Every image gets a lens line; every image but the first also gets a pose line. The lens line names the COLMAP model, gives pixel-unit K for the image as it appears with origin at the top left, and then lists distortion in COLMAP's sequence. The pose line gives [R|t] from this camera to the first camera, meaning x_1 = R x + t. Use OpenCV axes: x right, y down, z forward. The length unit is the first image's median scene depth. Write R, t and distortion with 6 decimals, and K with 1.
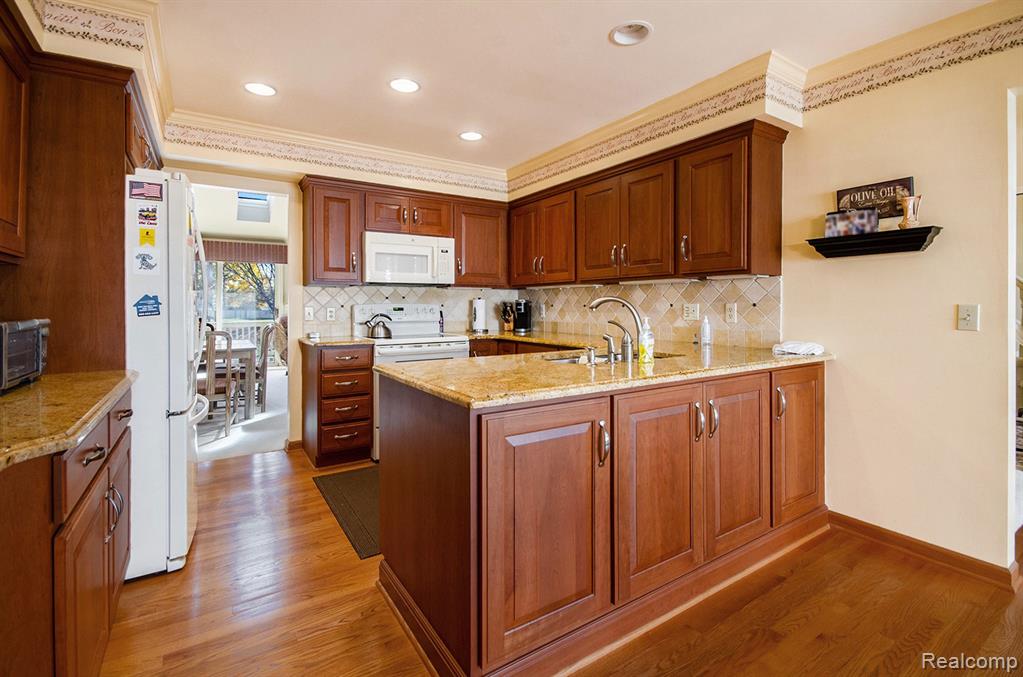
lens RADIAL K [[455.8, 0, 512.9], [0, 455.8, 294.1], [0, 0, 1]] dist [0.001686, -0.015112]
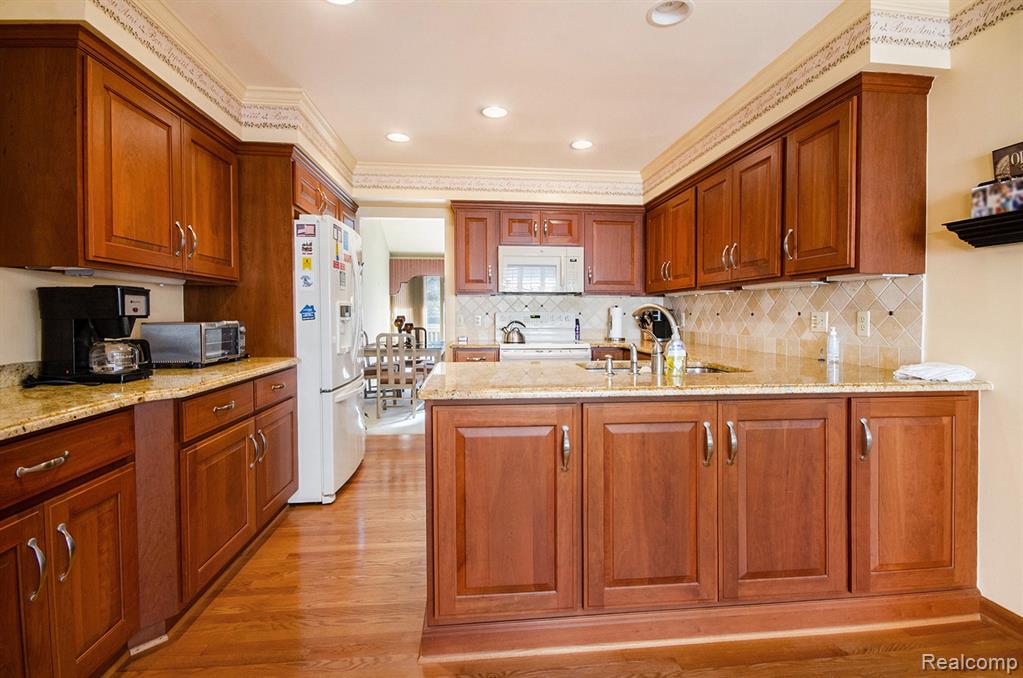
lens RADIAL K [[462.0, 0, 514.4], [0, 462.0, 317.0], [0, 0, 1]] dist [0.000562, -0.016220]
pose [[0.885727, 0.006414, -0.464163, 0.325642], [0.008283, 0.999527, 0.029618, 0.001659], [0.464133, -0.030078, 0.885255, 0.025419]]
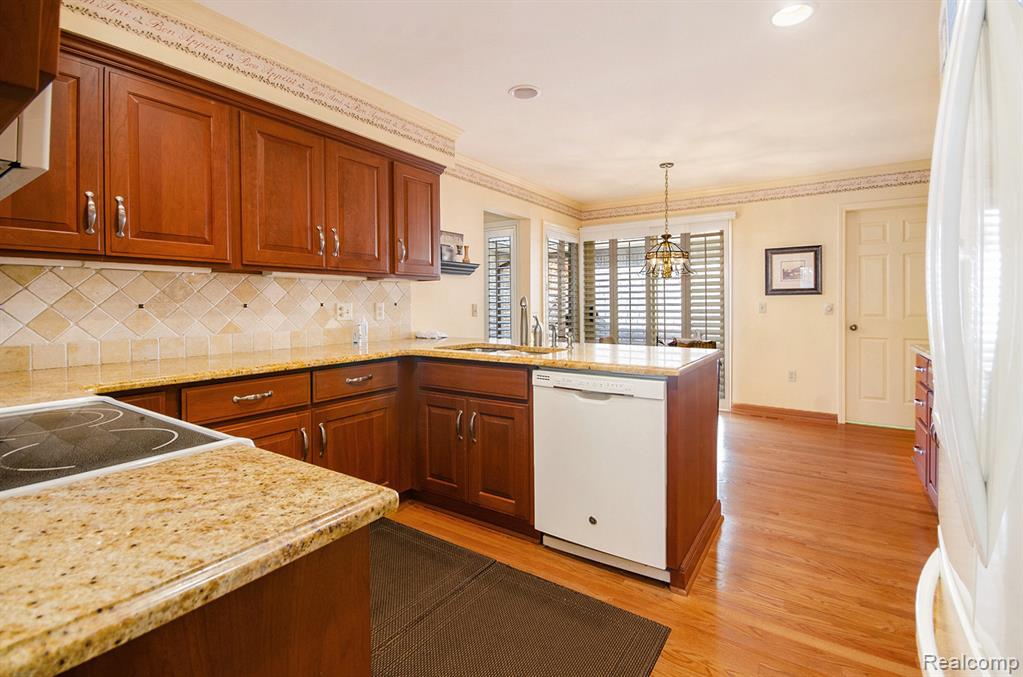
lens RADIAL K [[462.0, 0, 514.4], [0, 462.0, 316.5], [0, 0, 1]] dist [0.000562, -0.016220]
pose [[-0.386434, -0.018701, 0.922127, -0.723522], [-0.013506, 0.999802, 0.014617, 0.033709], [-0.922218, -0.006806, -0.386610, 1.171703]]
